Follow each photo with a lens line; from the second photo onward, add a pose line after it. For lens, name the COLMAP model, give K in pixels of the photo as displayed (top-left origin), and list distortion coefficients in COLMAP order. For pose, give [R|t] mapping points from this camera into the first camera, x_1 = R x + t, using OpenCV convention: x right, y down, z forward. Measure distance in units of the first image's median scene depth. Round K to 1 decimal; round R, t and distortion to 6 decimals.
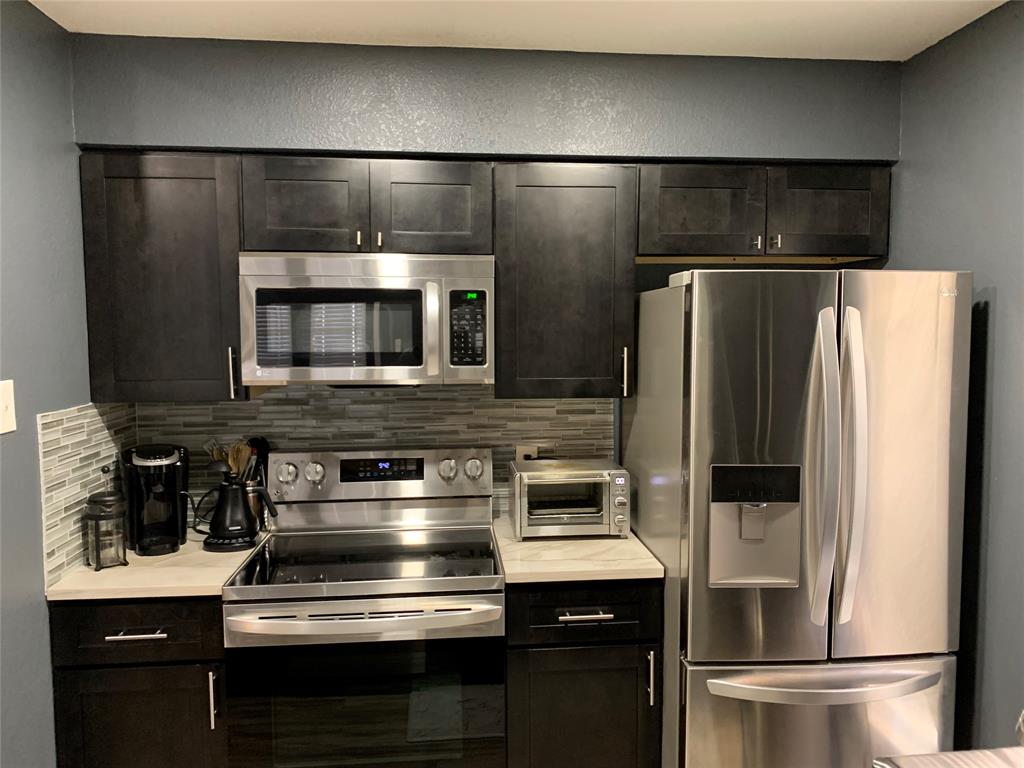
lens RADIAL K [[786.9, 0, 512.0], [0, 786.9, 384.0], [0, 0, 1]] dist [0.023539, -0.000519]
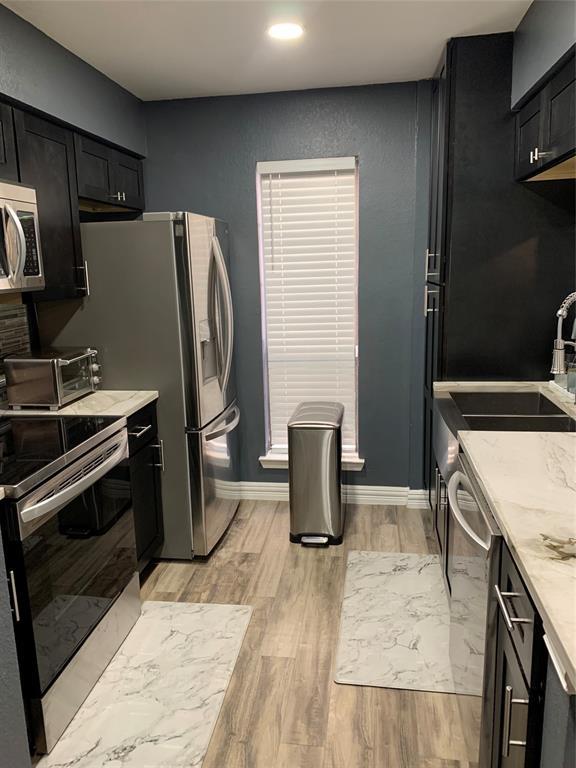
lens RADIAL K [[590.2, 0, 288.0], [0, 590.2, 384.0], [0, 0, 1]] dist [0.023539, -0.000519]
pose [[0.230771, -0.203244, 0.951544, -0.882562], [0.099943, 0.977720, 0.184597, 0.011245], [-0.967862, 0.052500, 0.245942, 0.389931]]
